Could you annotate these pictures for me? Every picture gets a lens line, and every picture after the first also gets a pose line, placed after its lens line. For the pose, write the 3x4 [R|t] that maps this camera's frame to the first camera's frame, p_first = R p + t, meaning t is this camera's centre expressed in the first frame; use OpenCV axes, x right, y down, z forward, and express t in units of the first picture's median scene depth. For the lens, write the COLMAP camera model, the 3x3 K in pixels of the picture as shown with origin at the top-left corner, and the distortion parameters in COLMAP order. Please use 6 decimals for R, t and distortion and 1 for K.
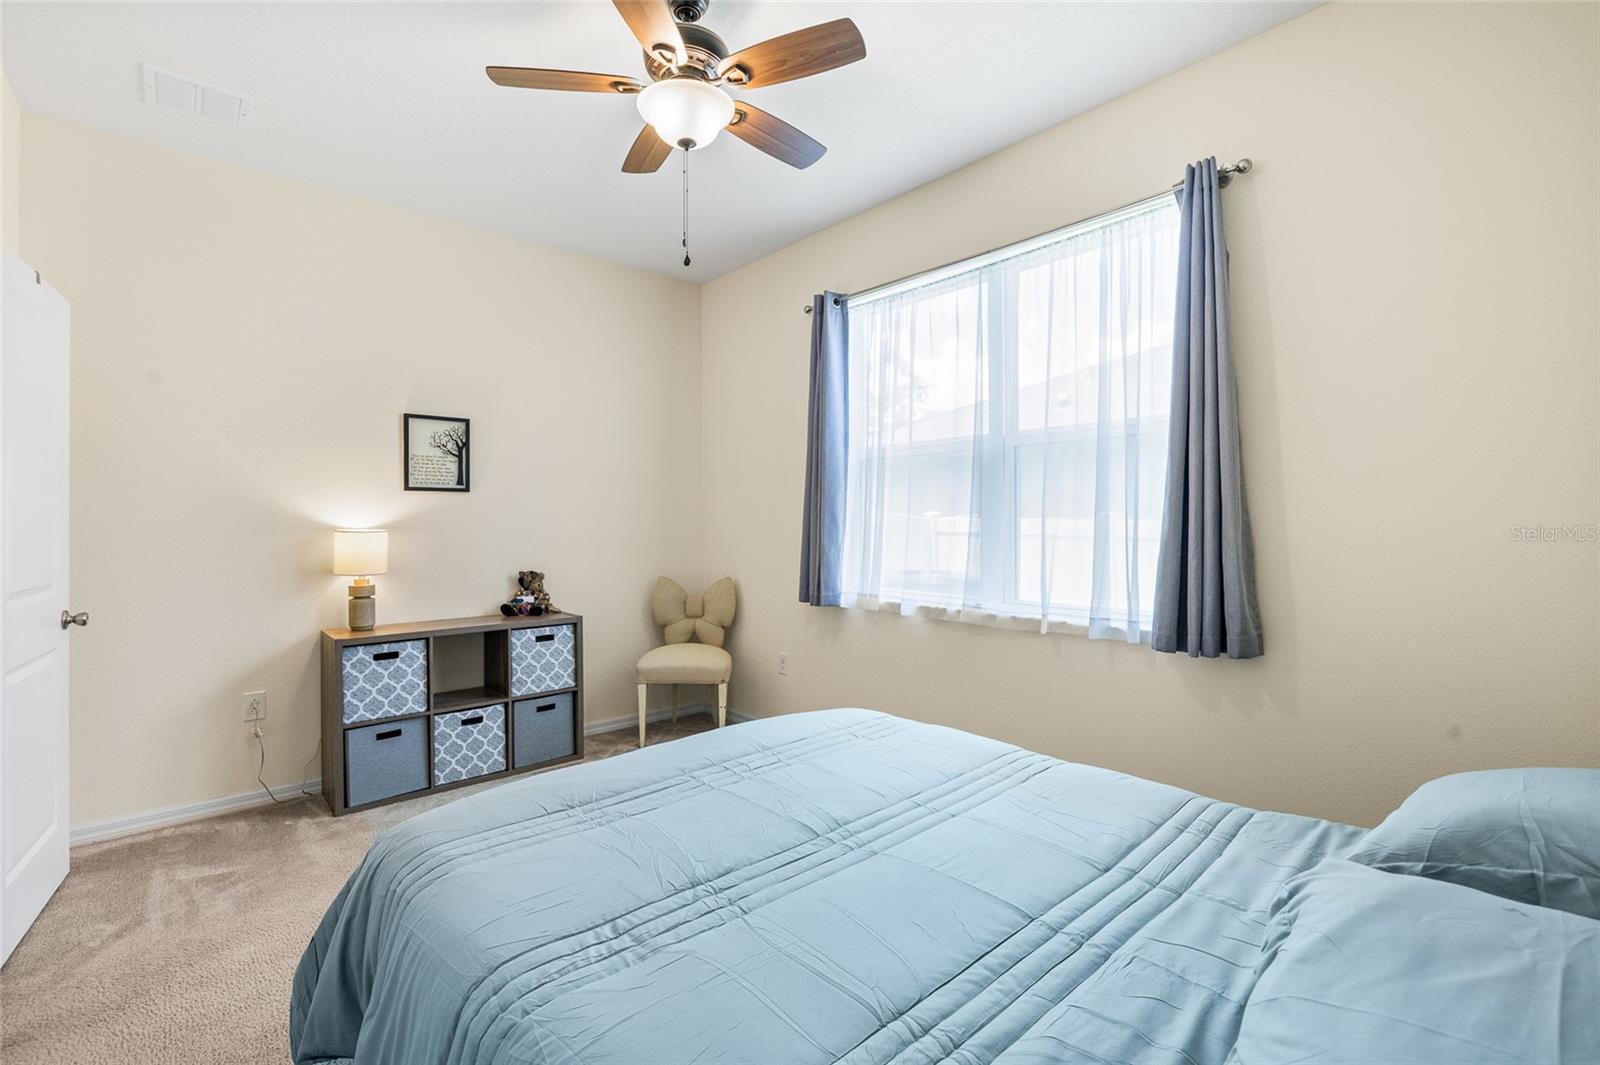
lens RADIAL K [[711.2, 0, 794.5], [0, 711.2, 531.9], [0, 0, 1]] dist [-0.008949, 0.001135]
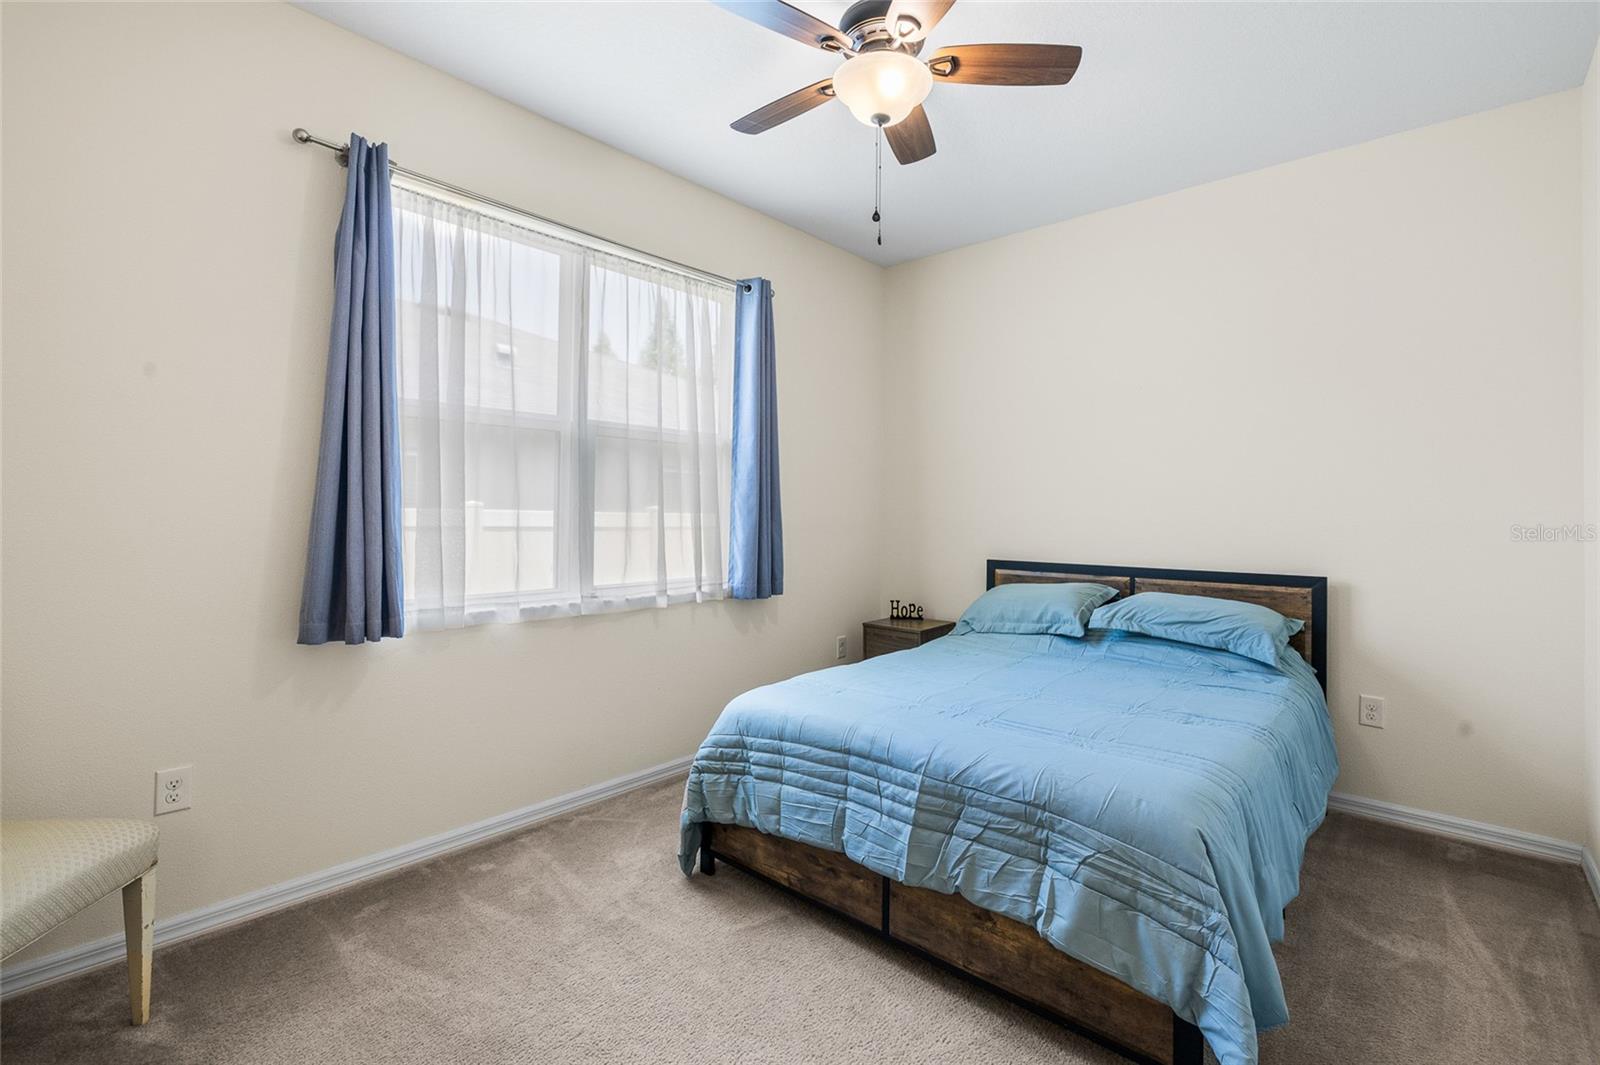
lens RADIAL K [[711.2, 0, 794.7], [0, 711.2, 521.9], [0, 0, 1]] dist [-0.008949, 0.001135]
pose [[-0.109215, -0.016006, 0.993889, -0.728485], [0.003269, 0.999859, 0.016461, -0.011775], [-0.994013, 0.005047, -0.109148, 0.814094]]
